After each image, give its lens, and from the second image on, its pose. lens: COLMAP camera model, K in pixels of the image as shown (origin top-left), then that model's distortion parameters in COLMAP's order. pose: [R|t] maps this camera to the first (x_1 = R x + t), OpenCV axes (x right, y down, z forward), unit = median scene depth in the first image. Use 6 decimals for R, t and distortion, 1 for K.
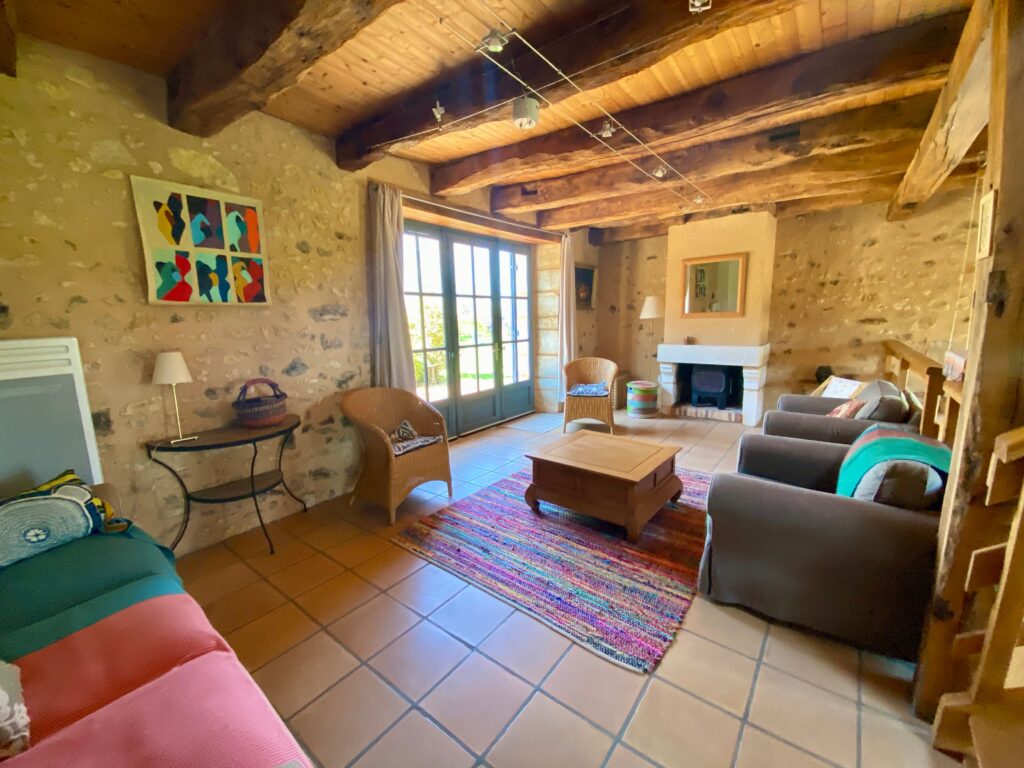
lens RADIAL K [[416.8, 0, 507.5], [0, 416.8, 381.3], [0, 0, 1]] dist [0.000622, -0.003647]
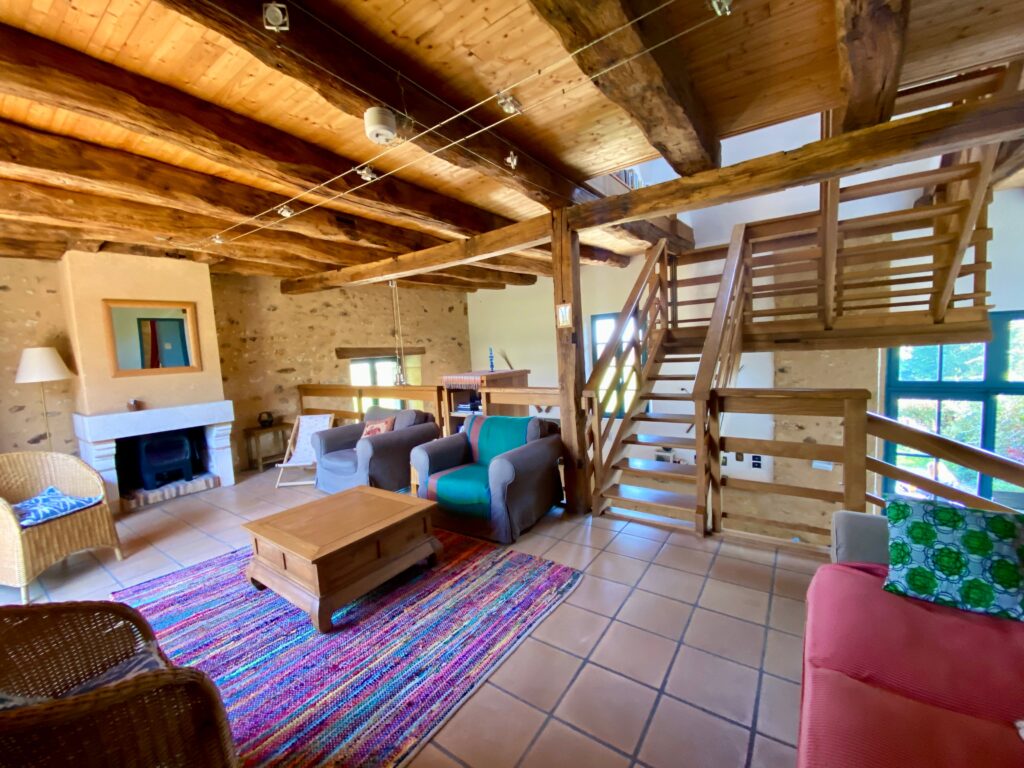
lens RADIAL K [[416.8, 0, 507.9], [0, 416.8, 383.6], [0, 0, 1]] dist [0.000622, -0.003647]
pose [[-0.058013, -0.059595, 0.996535, -0.630042], [0.208834, 0.975407, 0.070488, -0.087180], [-0.976229, 0.212200, -0.044141, 0.644187]]
